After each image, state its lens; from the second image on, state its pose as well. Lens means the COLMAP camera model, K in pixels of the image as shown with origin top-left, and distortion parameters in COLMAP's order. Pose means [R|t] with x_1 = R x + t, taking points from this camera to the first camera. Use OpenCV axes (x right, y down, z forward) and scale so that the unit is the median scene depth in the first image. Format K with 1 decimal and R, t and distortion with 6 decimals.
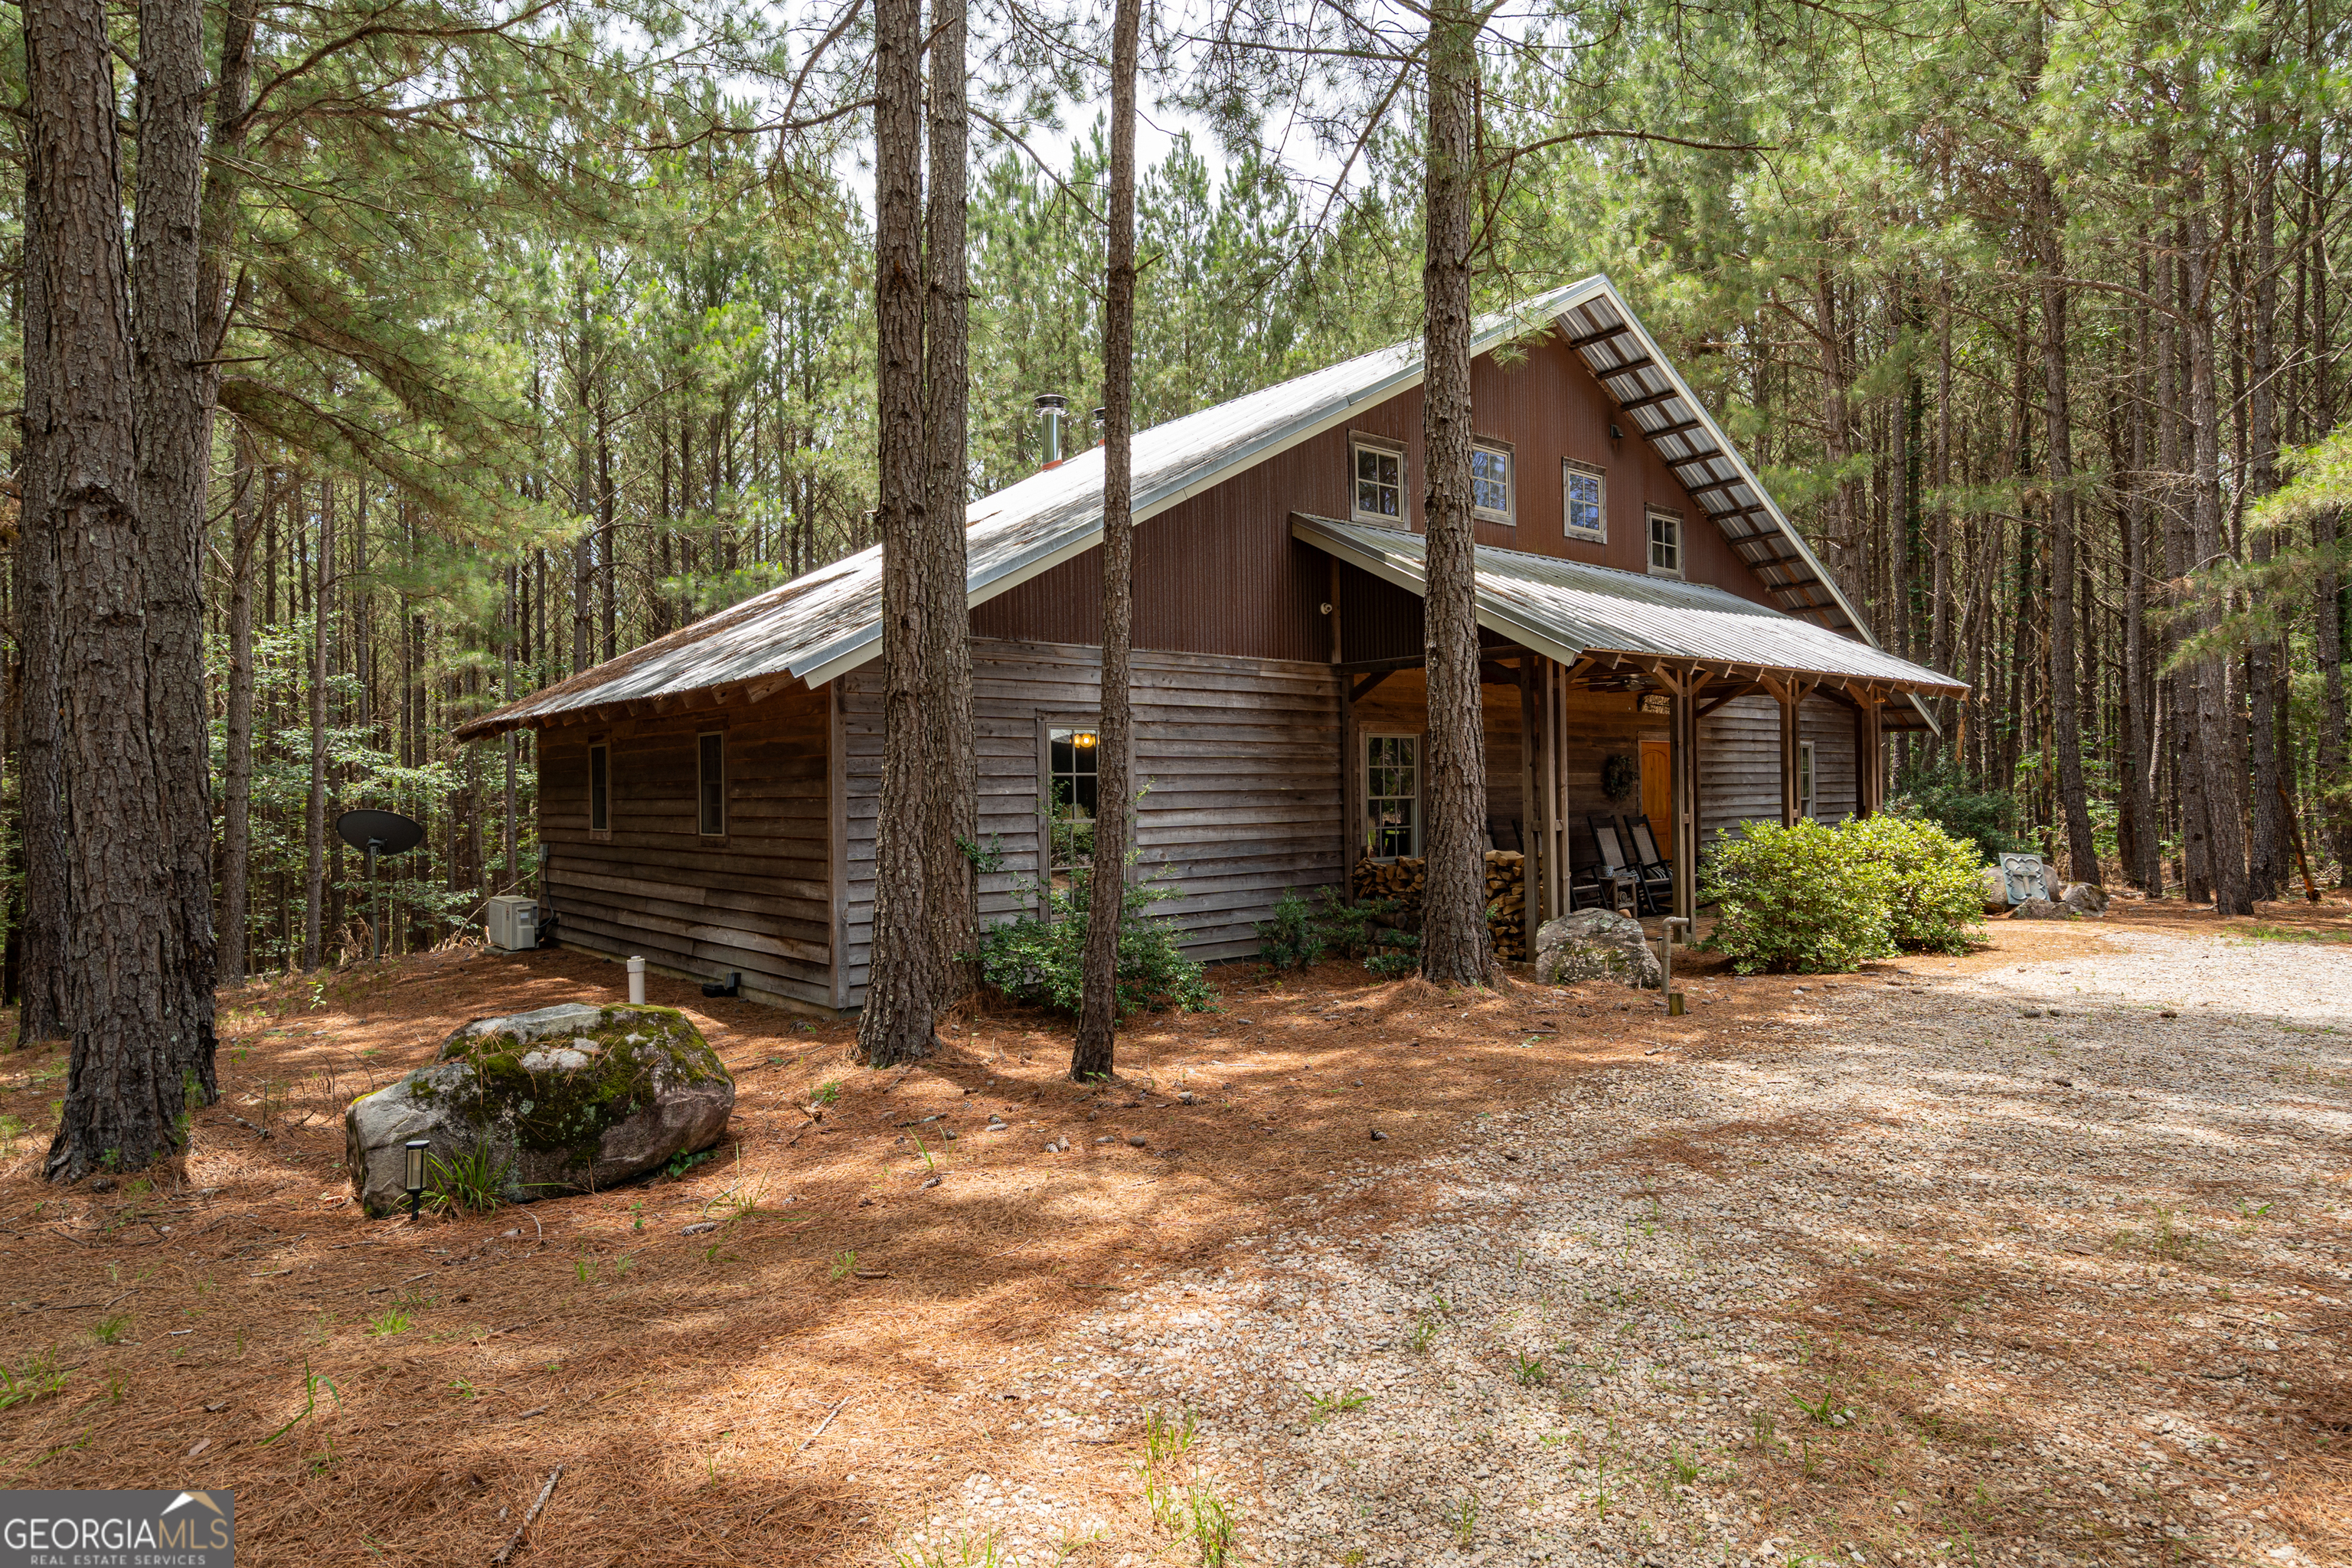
lens RADIAL K [[1358.5, 0, 1177.8], [0, 1358.5, 785.1], [0, 0, 1]] dist [0.022388, 0.000575]
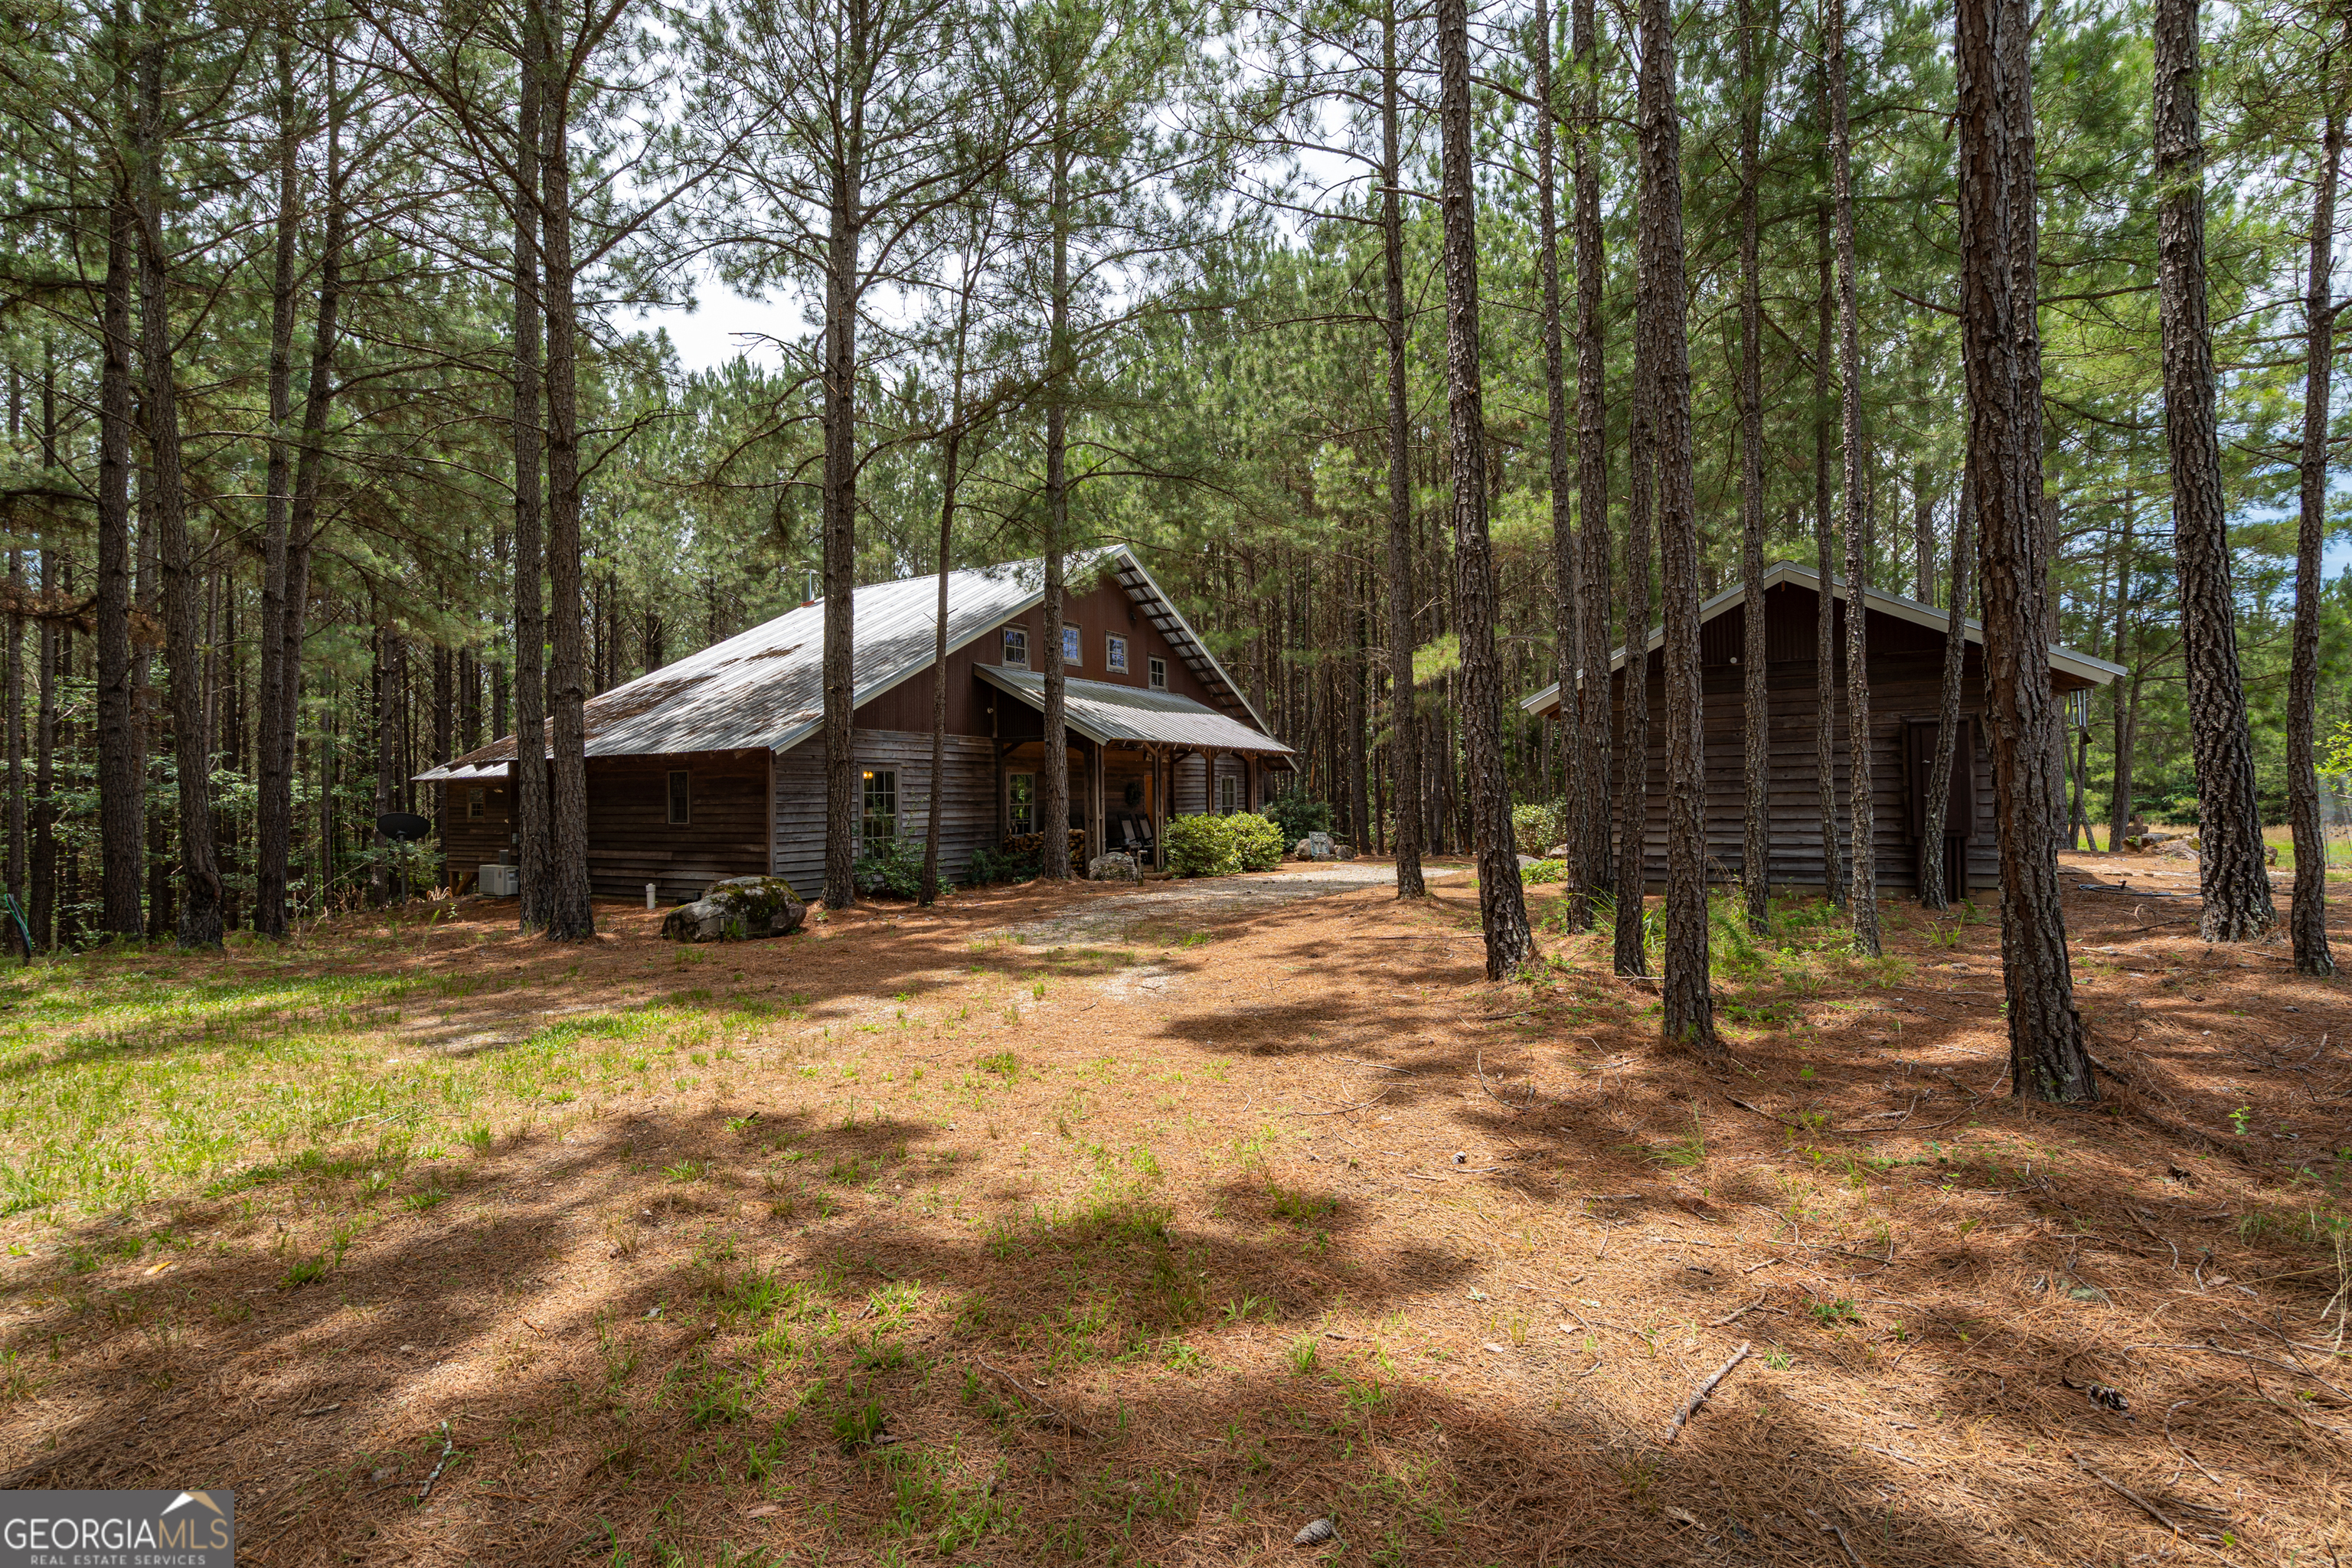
lens RADIAL K [[1098.7, 0, 1176.9], [0, 1098.7, 789.9], [0, 0, 1]] dist [0.000501, -0.000016]
pose [[0.946826, 0.003553, 0.321725, -0.154527], [-0.000374, 0.999950, -0.009944, 0.003475], [-0.321744, 0.009295, 0.946781, -0.635057]]
